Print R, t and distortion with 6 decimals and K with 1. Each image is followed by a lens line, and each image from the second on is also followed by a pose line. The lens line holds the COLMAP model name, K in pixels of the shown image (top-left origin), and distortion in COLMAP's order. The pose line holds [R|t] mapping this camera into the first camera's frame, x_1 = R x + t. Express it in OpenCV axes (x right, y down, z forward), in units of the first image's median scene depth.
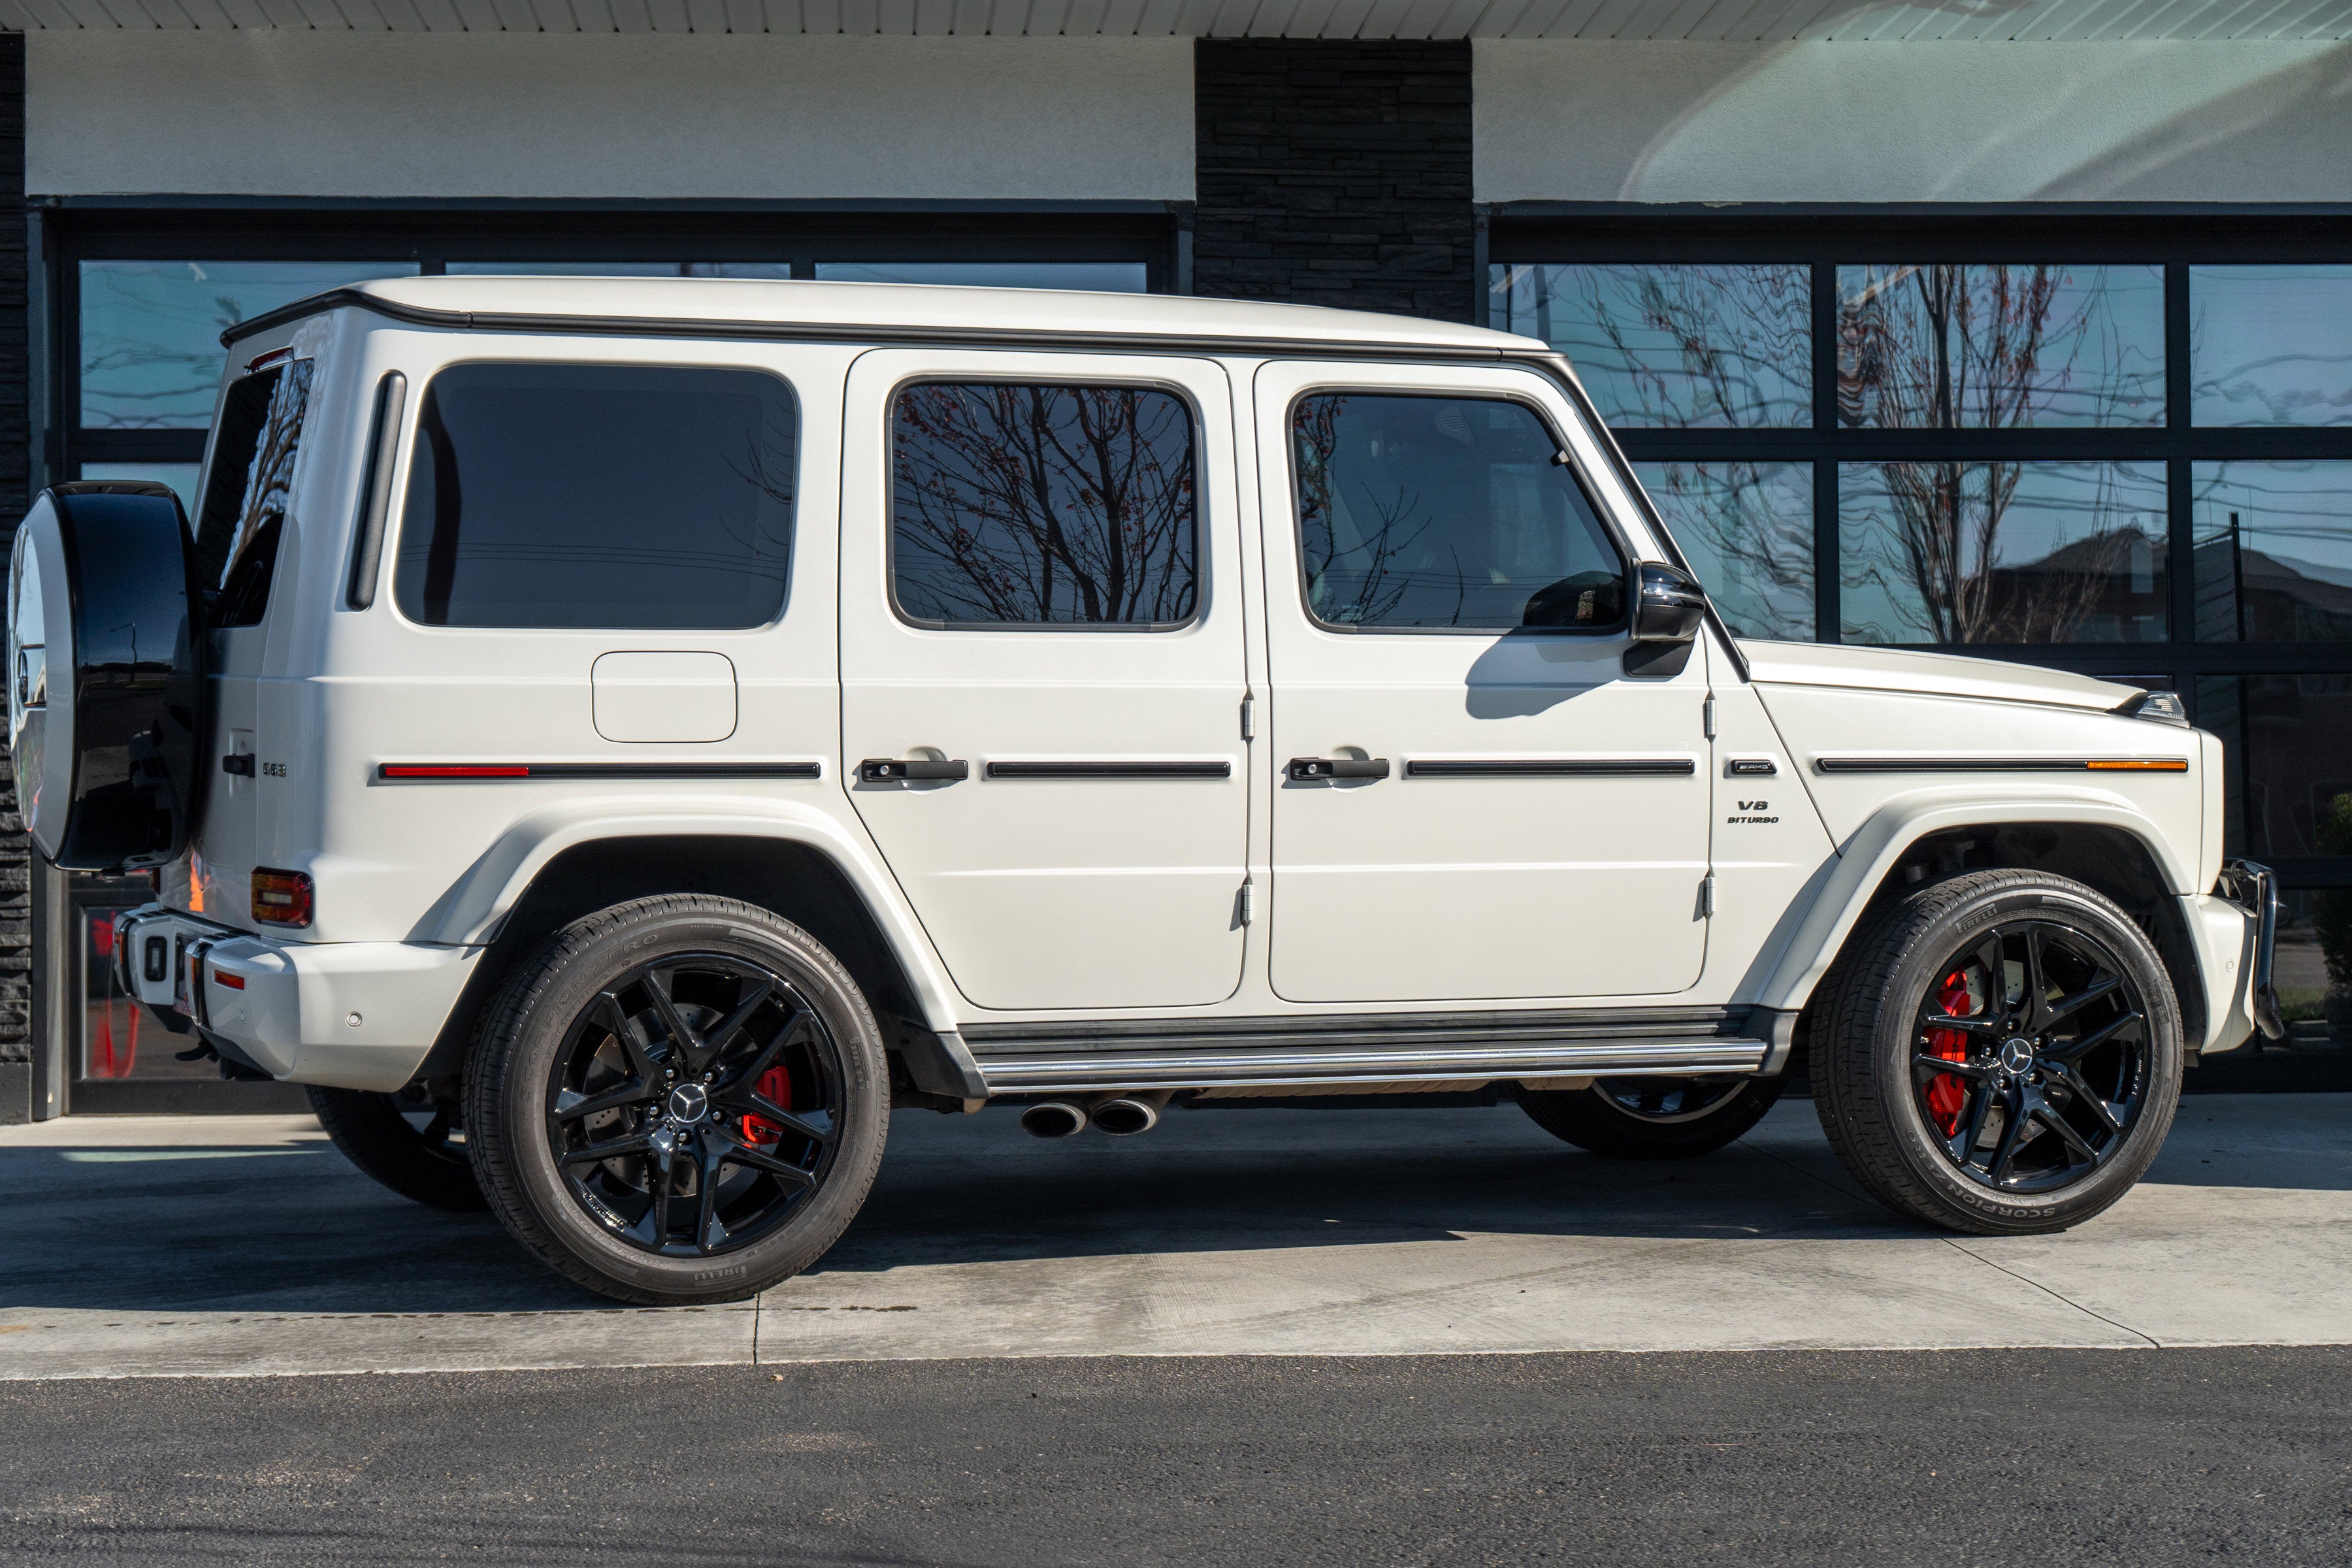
lens RADIAL K [[4115.2, 0, 1176.0], [0, 4115.2, 784.0], [0, 0, 1]] dist [0.082509, -0.109573]
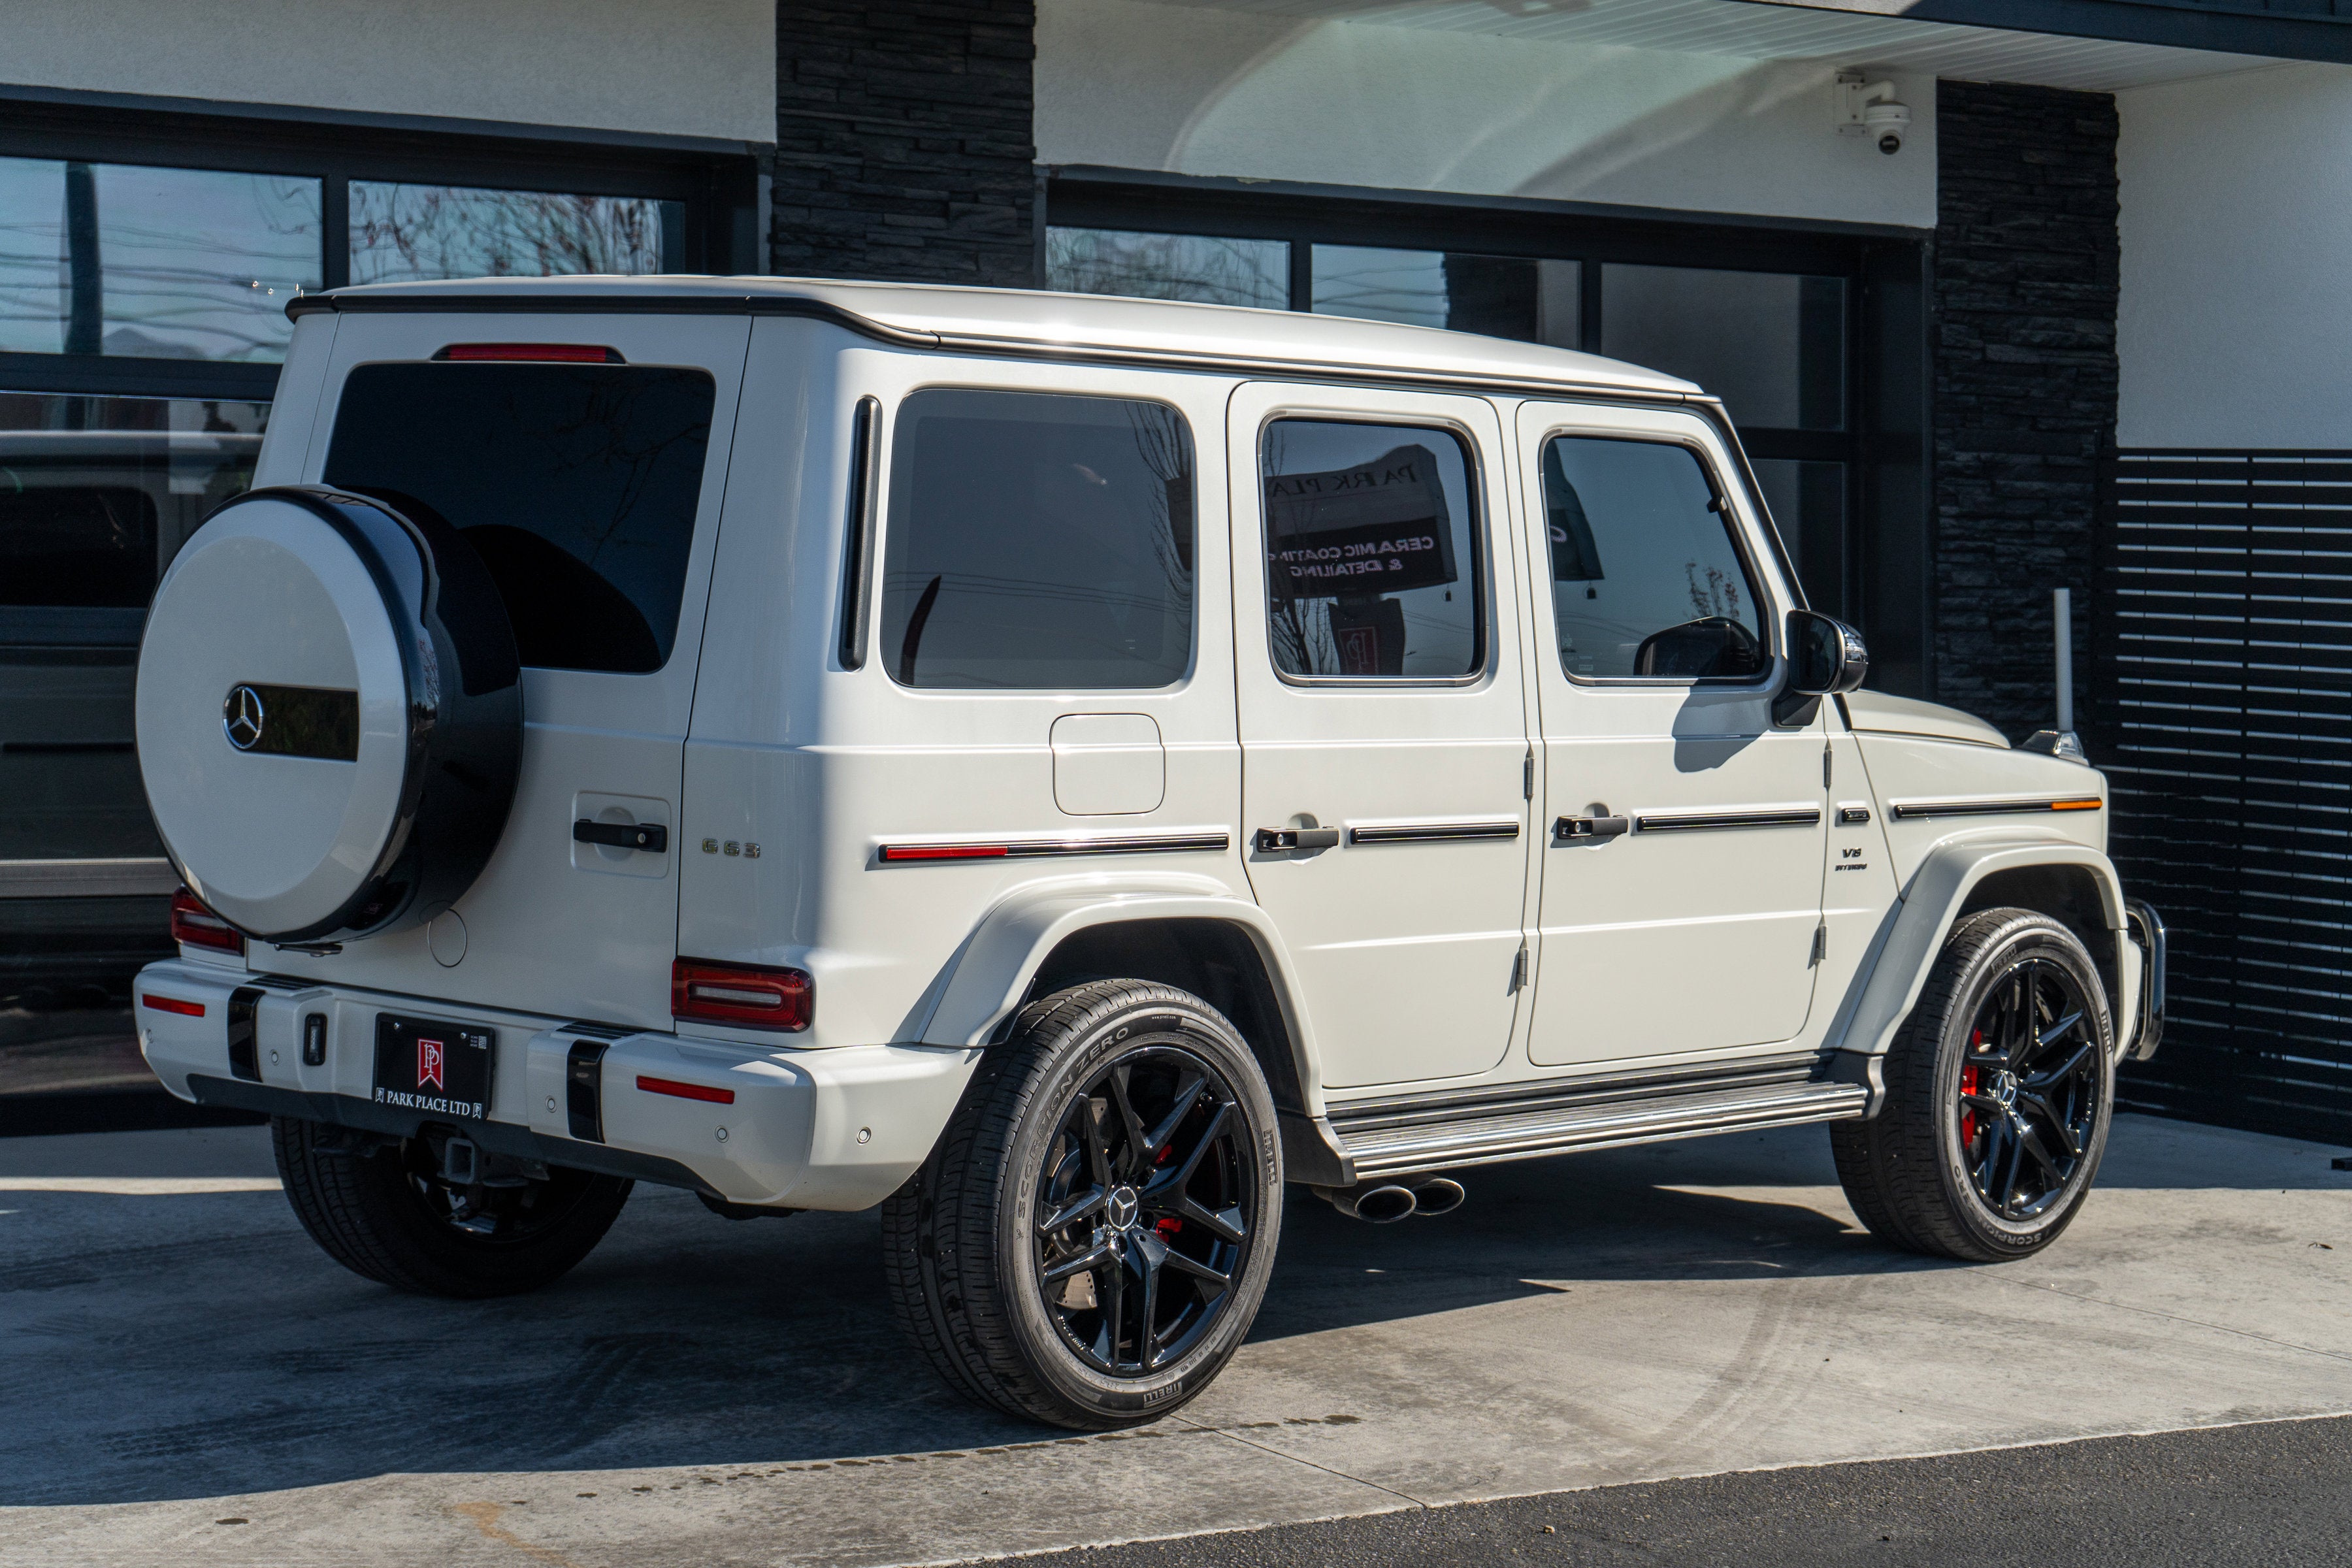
lens RADIAL K [[4115.2, 0, 1176.0], [0, 4115.2, 784.0], [0, 0, 1]] dist [0.082509, -0.109573]
pose [[0.915321, 0.006389, 0.402674, -0.419870], [-0.021262, 0.999246, 0.032476, -0.041072], [-0.402163, -0.038288, 0.914767, 0.144407]]
